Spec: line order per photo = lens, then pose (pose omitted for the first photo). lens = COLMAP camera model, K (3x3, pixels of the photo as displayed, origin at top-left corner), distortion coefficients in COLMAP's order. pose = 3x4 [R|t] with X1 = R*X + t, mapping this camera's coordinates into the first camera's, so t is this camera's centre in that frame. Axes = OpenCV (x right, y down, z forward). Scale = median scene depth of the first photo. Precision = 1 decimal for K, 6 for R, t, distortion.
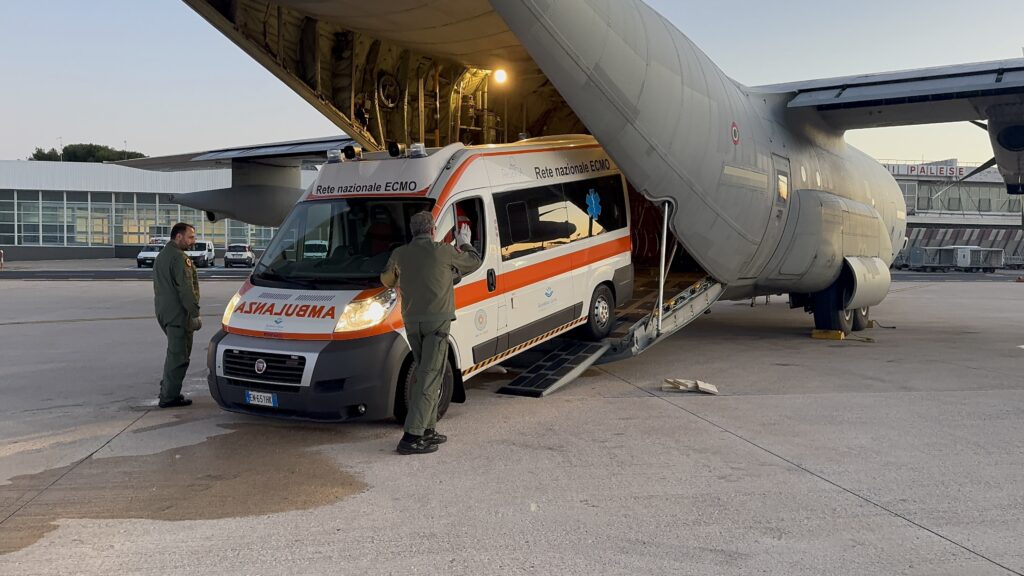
lens RADIAL K [[852.4, 0, 515.6], [0, 852.4, 272.9], [0, 0, 1]] dist [0.122858, -0.165251]
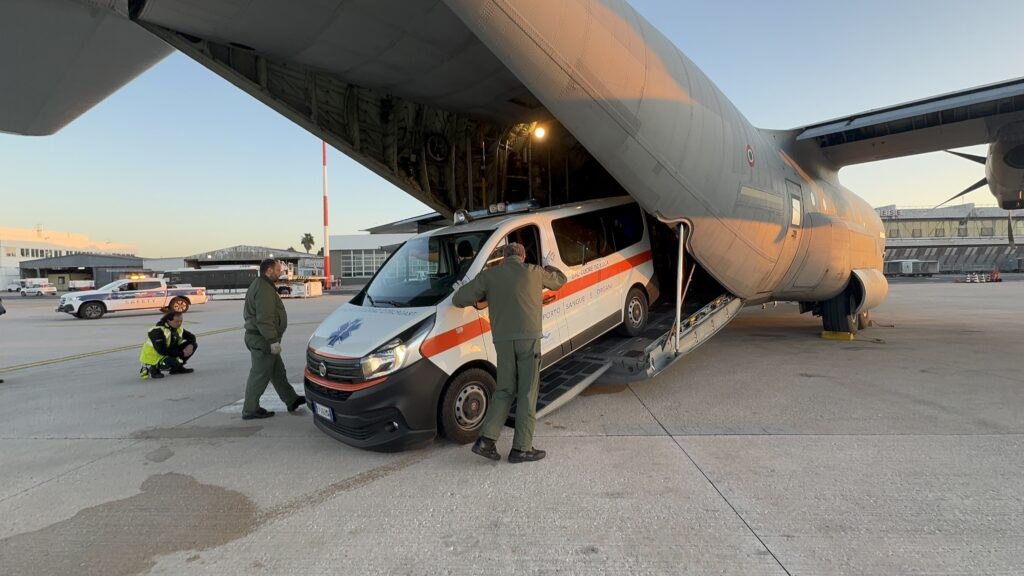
lens RADIAL K [[449.1, 0, 512.0], [0, 449.1, 288.0], [0, 0, 1]] dist [-0.002470, -0.000965]
pose [[0.972985, -0.031523, -0.228706, 0.099146], [0.031900, 0.999489, -0.002048, -0.010599], [0.228654, -0.005303, 0.973493, 0.430519]]
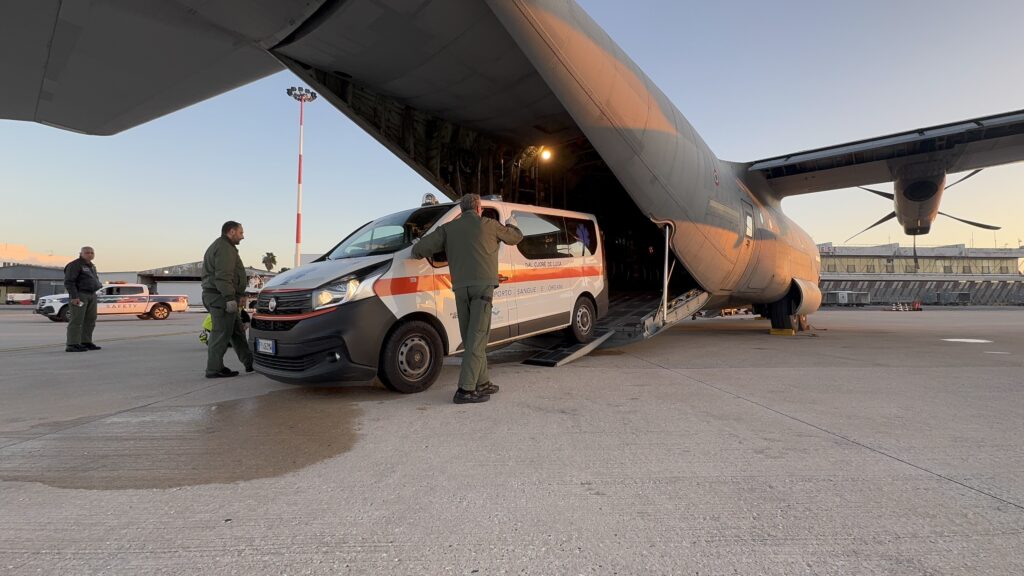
lens RADIAL K [[449.1, 0, 512.0], [0, 449.1, 288.0], [0, 0, 1]] dist [-0.002470, -0.000965]
pose [[0.989260, -0.021462, -0.144580, 0.036515], [0.012634, 0.998015, -0.061703, 0.055063], [0.145617, 0.059214, 0.987567, 0.279660]]
